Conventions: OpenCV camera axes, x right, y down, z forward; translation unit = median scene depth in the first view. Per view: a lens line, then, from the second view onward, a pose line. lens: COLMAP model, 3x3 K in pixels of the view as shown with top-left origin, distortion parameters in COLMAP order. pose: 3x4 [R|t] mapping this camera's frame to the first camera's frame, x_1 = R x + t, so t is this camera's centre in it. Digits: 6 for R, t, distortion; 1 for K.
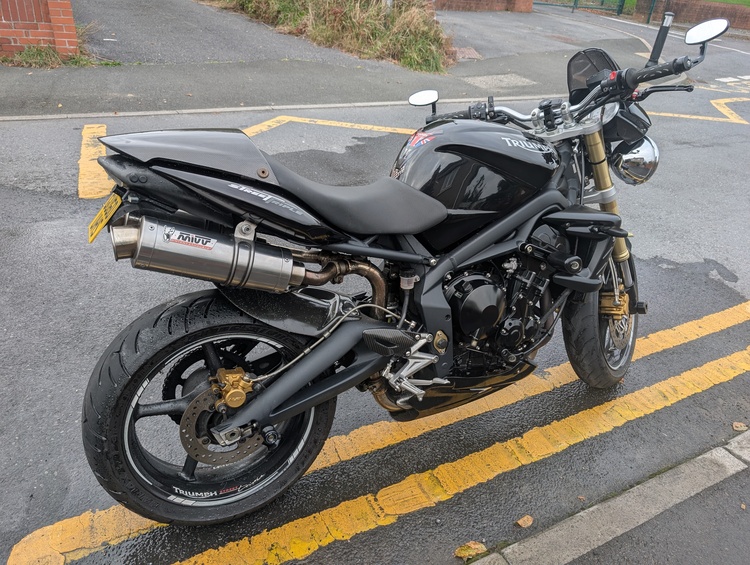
lens RADIAL K [[541.8, 0, 374.9], [0, 541.8, 280.9], [0, 0, 1]] dist [0.001031, -0.022006]
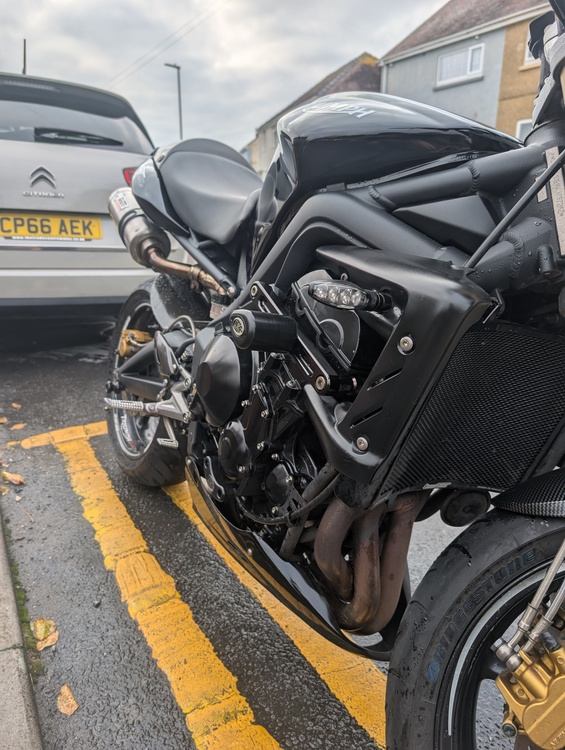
lens RADIAL K [[541.8, 0, 282.1], [0, 541.8, 374.4], [0, 0, 1]] dist [0.001031, -0.022006]
pose [[0.071379, 0.213326, -0.974370, 0.800154], [-0.491878, 0.857351, 0.151673, -0.079798], [0.867733, 0.468445, 0.166127, 0.930678]]
